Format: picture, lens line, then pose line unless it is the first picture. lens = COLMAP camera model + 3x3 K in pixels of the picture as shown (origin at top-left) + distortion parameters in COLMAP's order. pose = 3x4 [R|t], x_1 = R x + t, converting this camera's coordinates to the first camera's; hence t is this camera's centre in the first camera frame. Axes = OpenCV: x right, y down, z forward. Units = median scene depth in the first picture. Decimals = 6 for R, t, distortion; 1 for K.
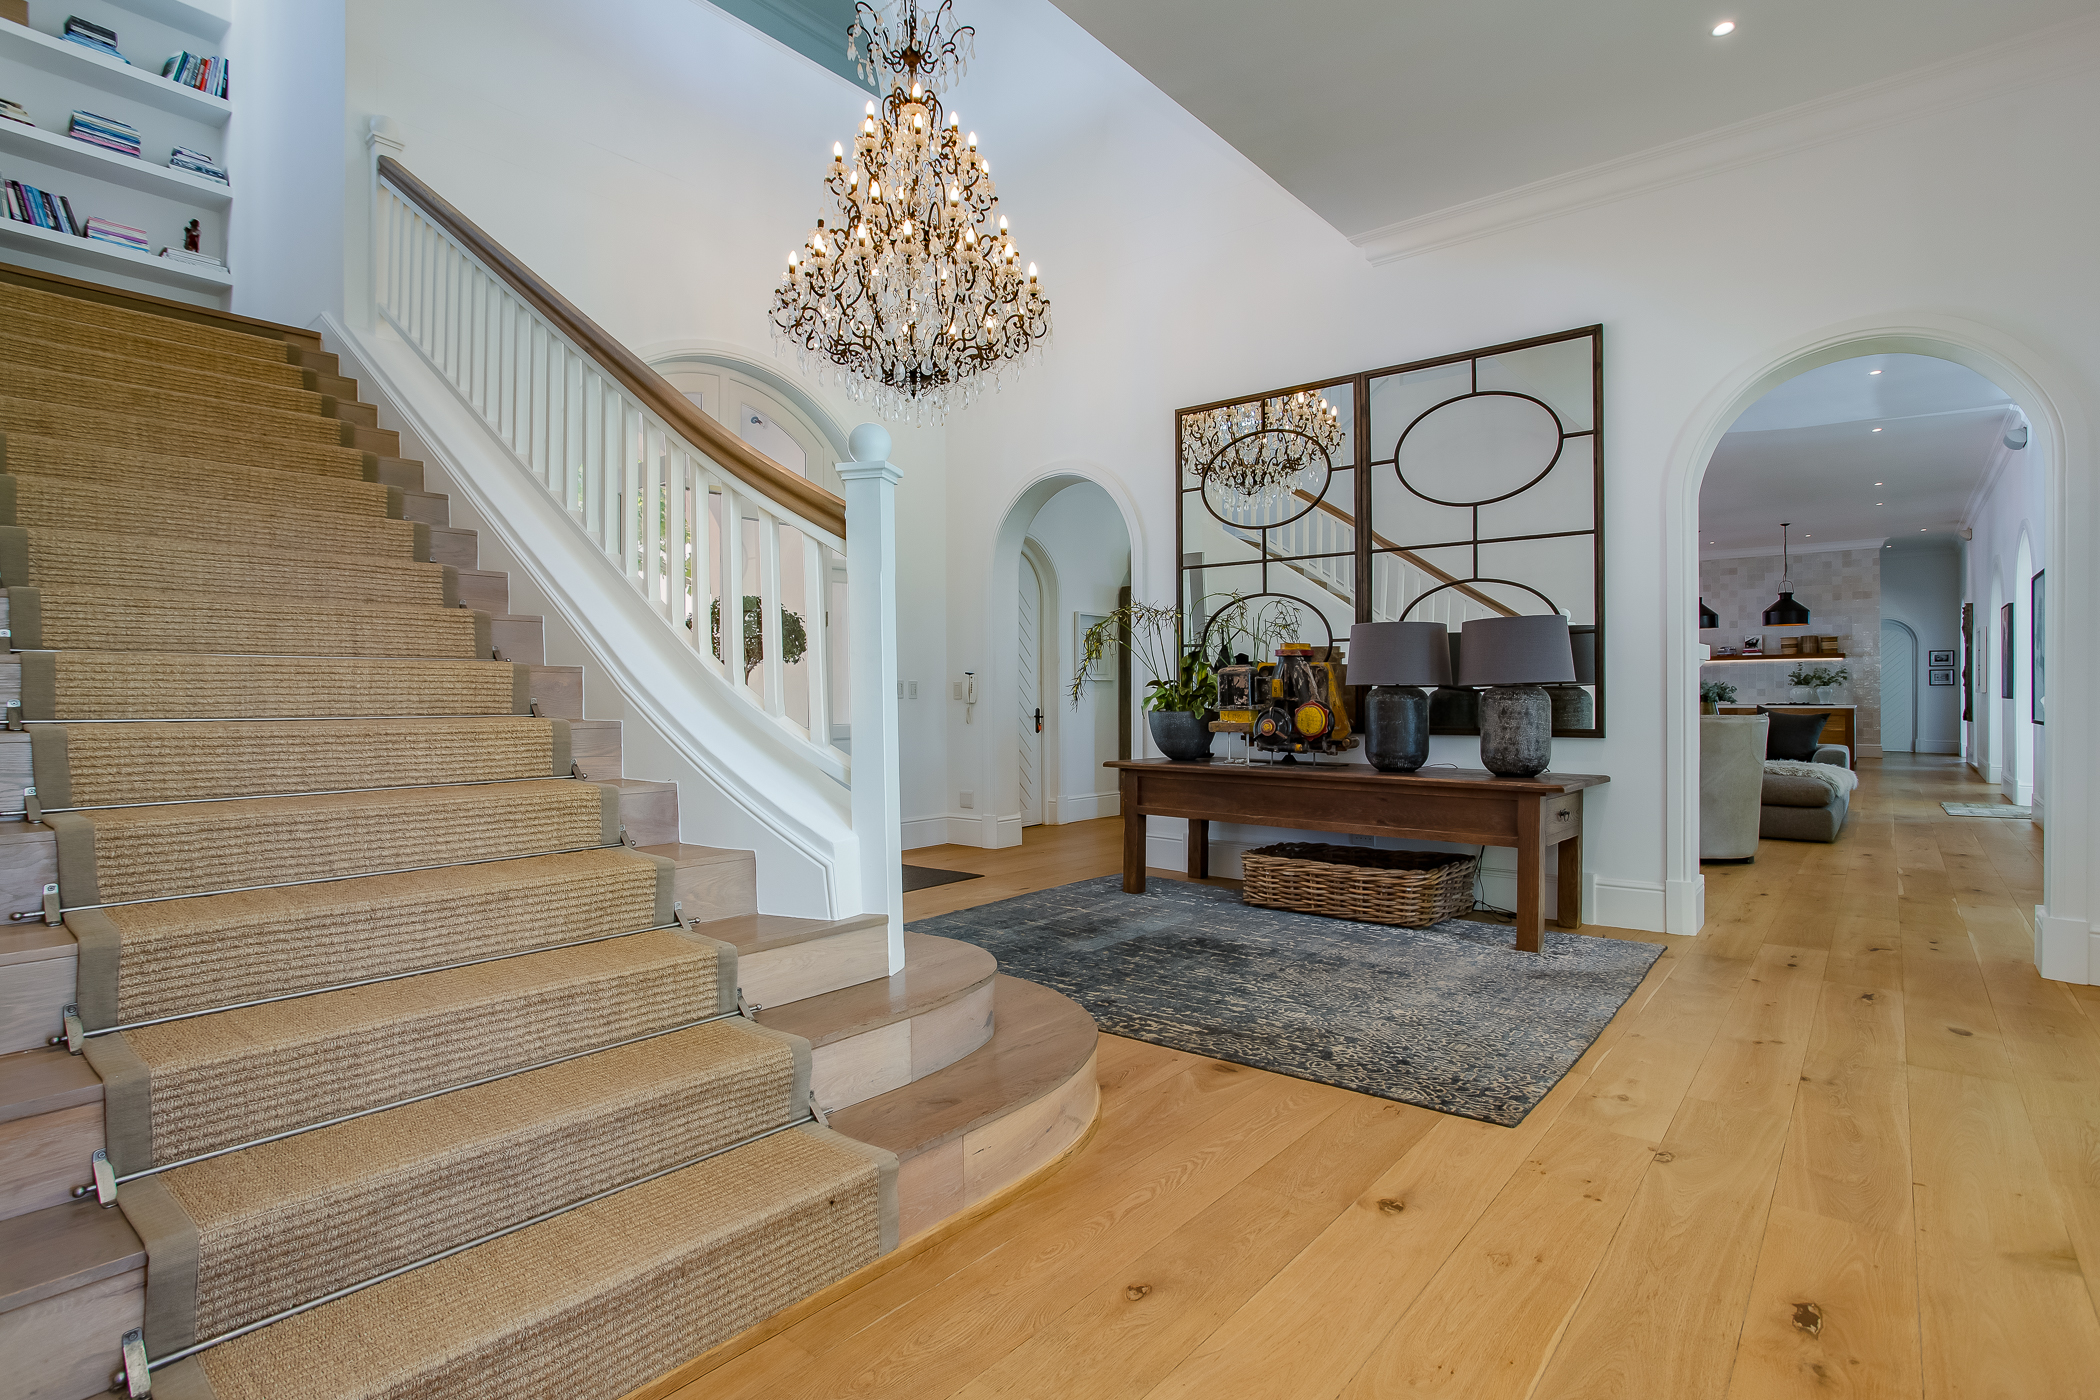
lens RADIAL K [[1049.9, 0, 1058.0], [0, 1049.9, 700.0], [0, 0, 1]] dist [-0.007648, 0.000339]
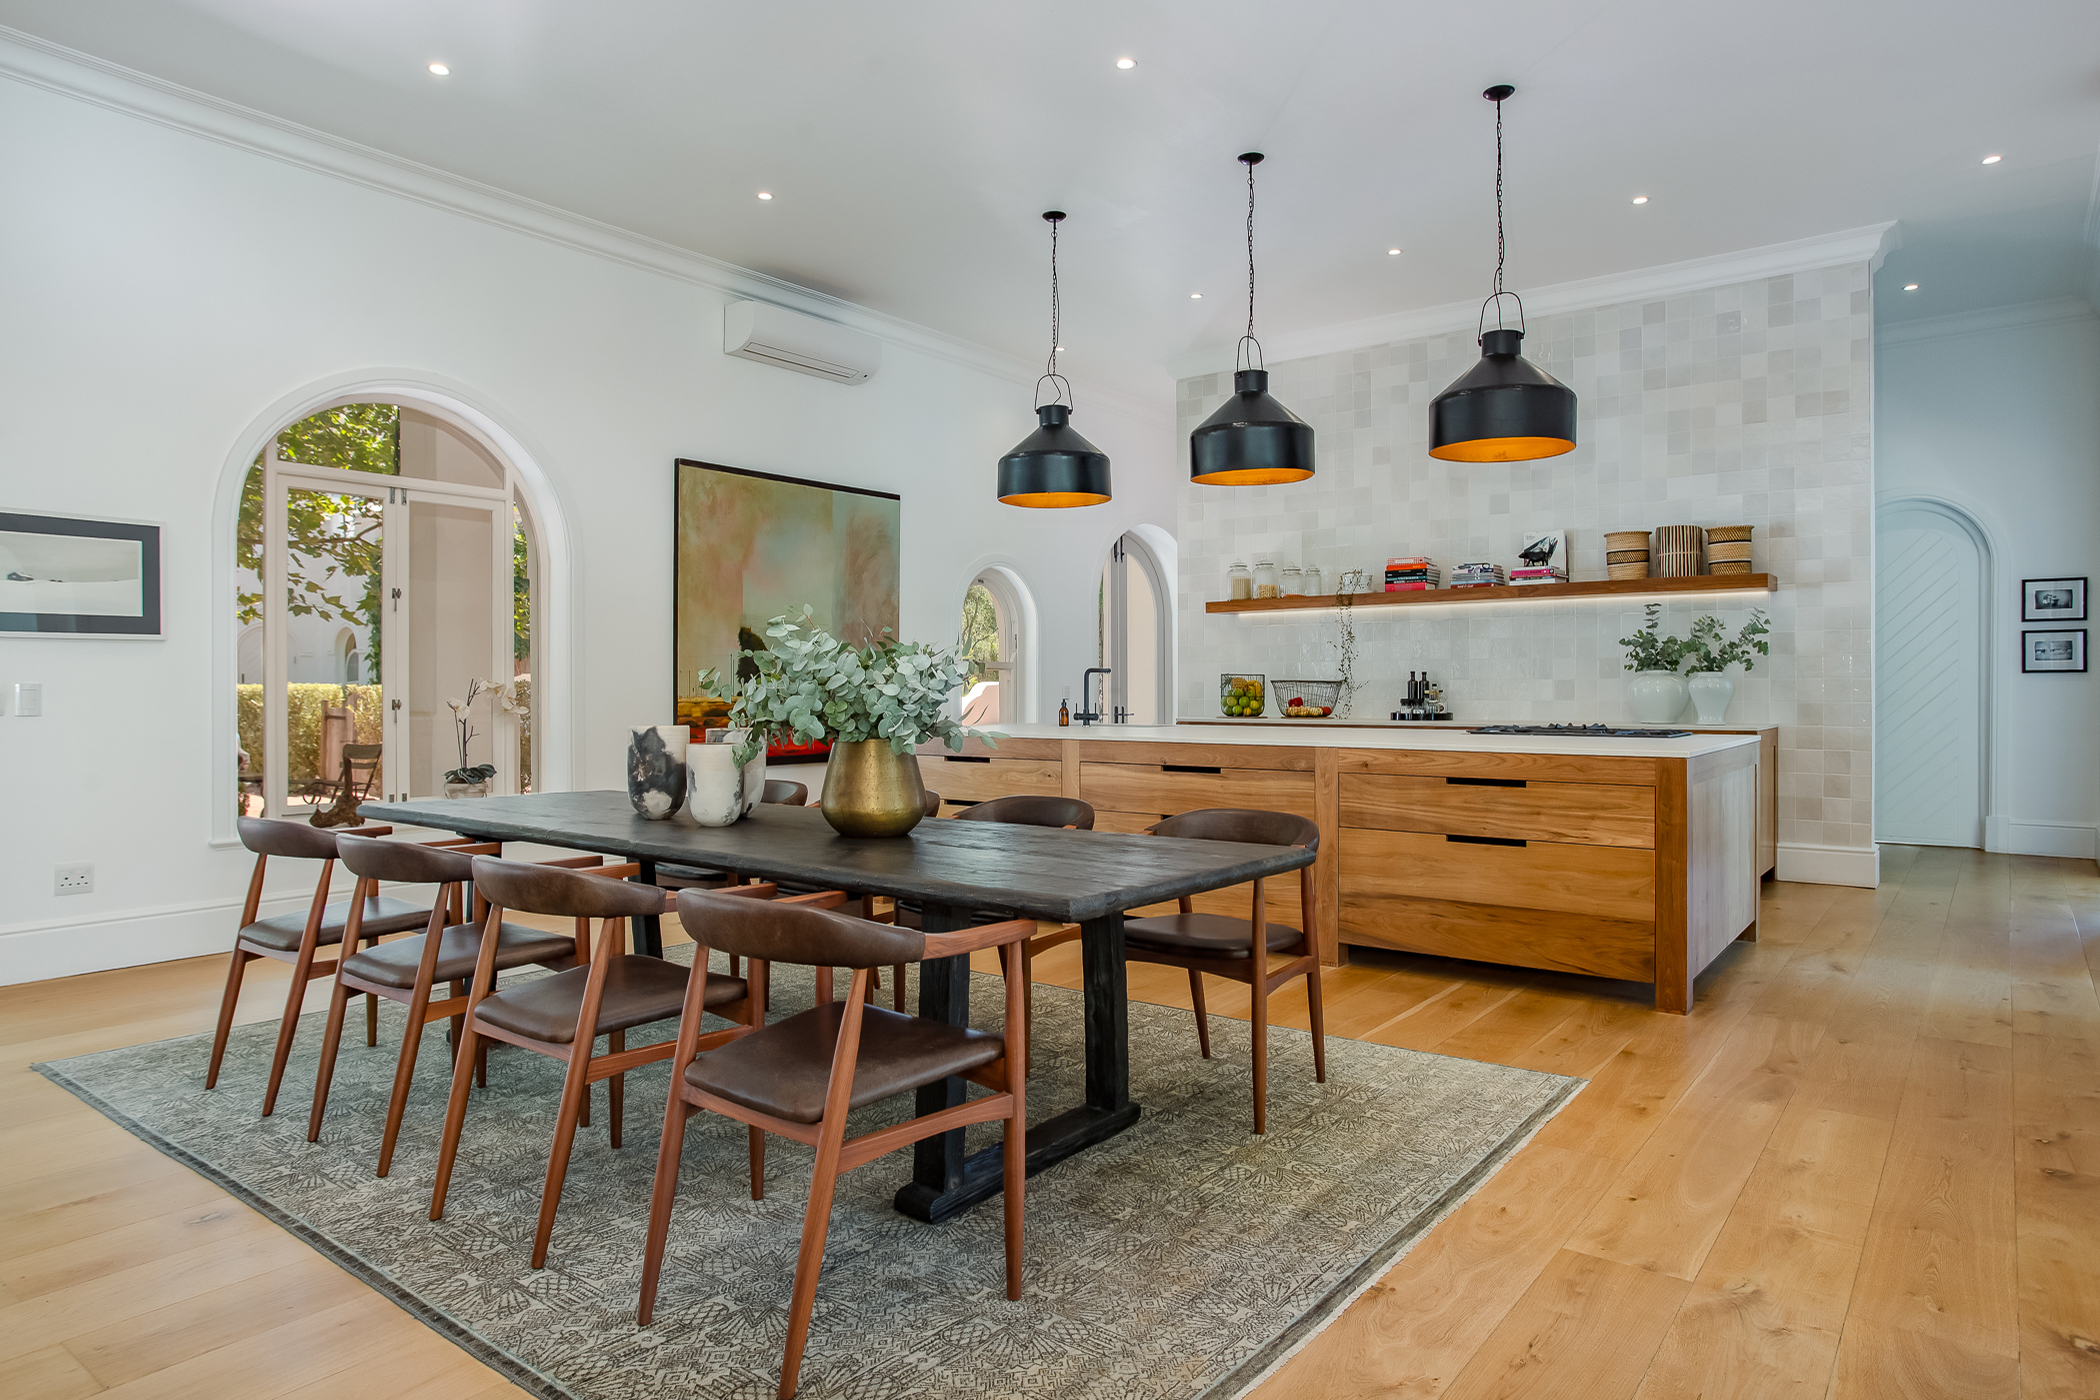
lens RADIAL K [[1256.0, 0, 1049.5], [0, 1256.0, 691.4], [0, 0, 1]] dist [-0.001819, 0.000394]
pose [[0.999775, 0.005255, 0.020557, 0.510938], [-0.005196, 0.999982, -0.002938, -0.004627], [-0.020572, 0.002830, 0.999784, 0.598544]]
